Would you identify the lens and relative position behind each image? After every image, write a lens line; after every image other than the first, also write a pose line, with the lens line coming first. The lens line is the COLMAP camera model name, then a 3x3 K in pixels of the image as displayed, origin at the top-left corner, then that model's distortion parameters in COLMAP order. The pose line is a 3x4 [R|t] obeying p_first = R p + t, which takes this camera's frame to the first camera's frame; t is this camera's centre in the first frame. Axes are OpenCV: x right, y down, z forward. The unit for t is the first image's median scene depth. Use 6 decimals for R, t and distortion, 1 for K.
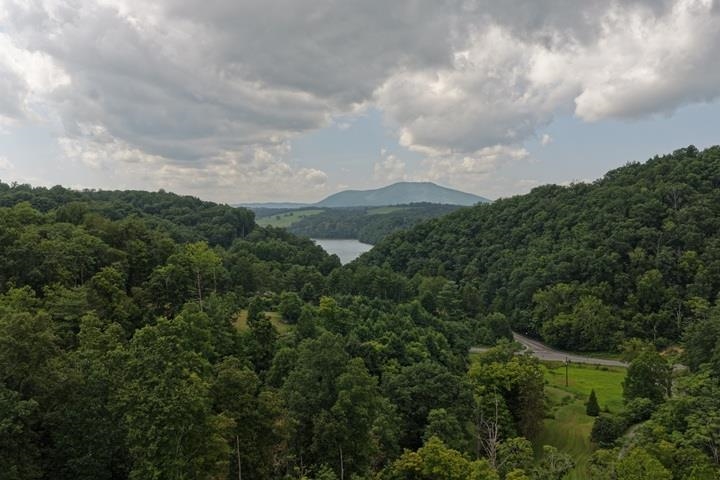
lens RADIAL K [[580.2, 0, 360.1], [0, 580.2, 240.4], [0, 0, 1]] dist [0.007072, 0.016617]
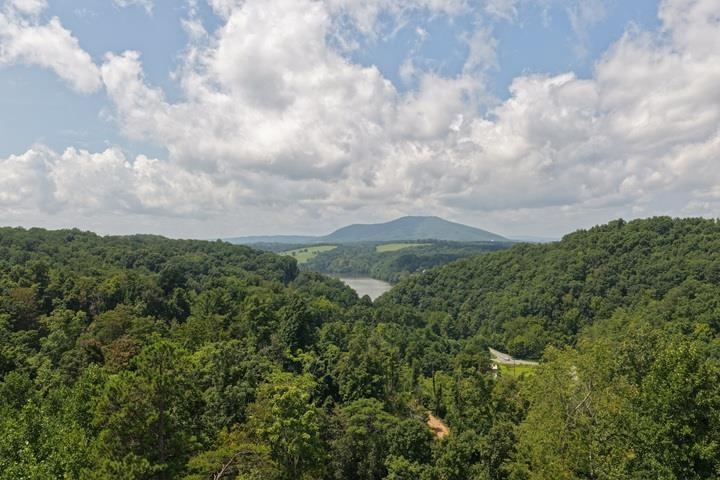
lens RADIAL K [[580.2, 0, 359.7], [0, 580.2, 239.7], [0, 0, 1]] dist [0.007072, 0.016617]
pose [[0.999944, 0.000677, -0.010586, -0.049589], [-0.001264, 0.998457, -0.055513, -0.031998], [0.010532, 0.055524, 0.998402, -0.410279]]
